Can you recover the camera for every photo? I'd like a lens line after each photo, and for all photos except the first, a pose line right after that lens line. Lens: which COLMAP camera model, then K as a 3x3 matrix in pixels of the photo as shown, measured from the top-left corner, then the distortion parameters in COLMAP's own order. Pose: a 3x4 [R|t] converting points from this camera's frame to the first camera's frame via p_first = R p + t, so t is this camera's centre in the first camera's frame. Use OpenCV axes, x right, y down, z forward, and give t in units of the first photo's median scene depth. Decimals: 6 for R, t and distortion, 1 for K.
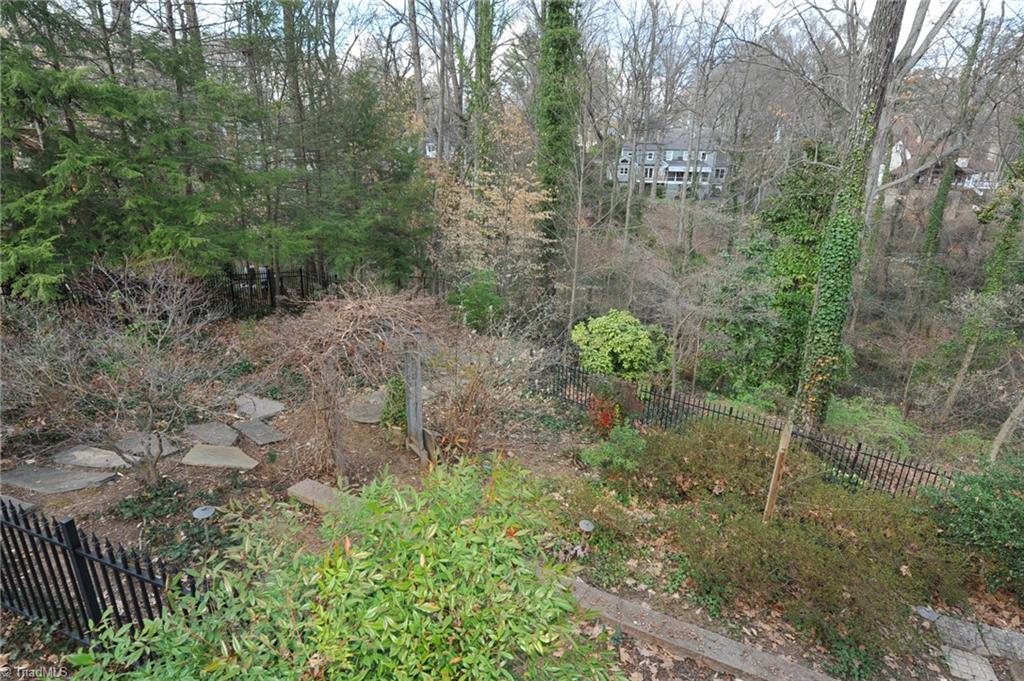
lens RADIAL K [[522.1, 0, 485.0], [0, 522.1, 339.1], [0, 0, 1]] dist [-0.002542, -0.000424]
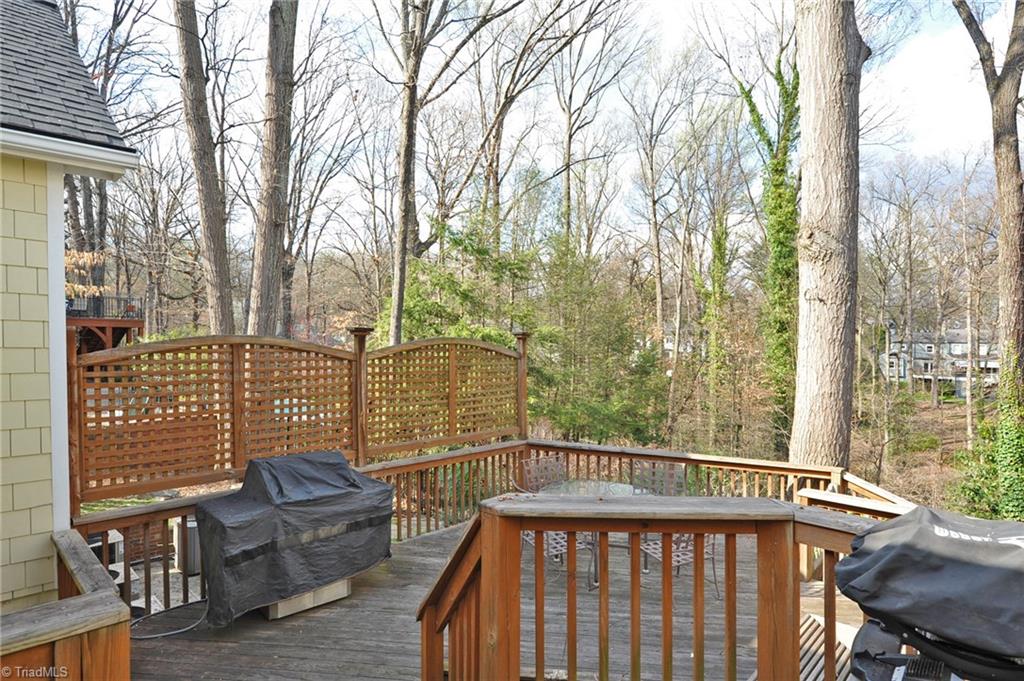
lens RADIAL K [[522.1, 0, 485.0], [0, 522.1, 339.1], [0, 0, 1]] dist [-0.002542, -0.000424]
pose [[0.906528, -0.002322, -0.422138, 0.025441], [-0.141623, 0.940358, -0.309304, 0.056142], [0.397680, 0.340177, 0.852133, -0.248149]]
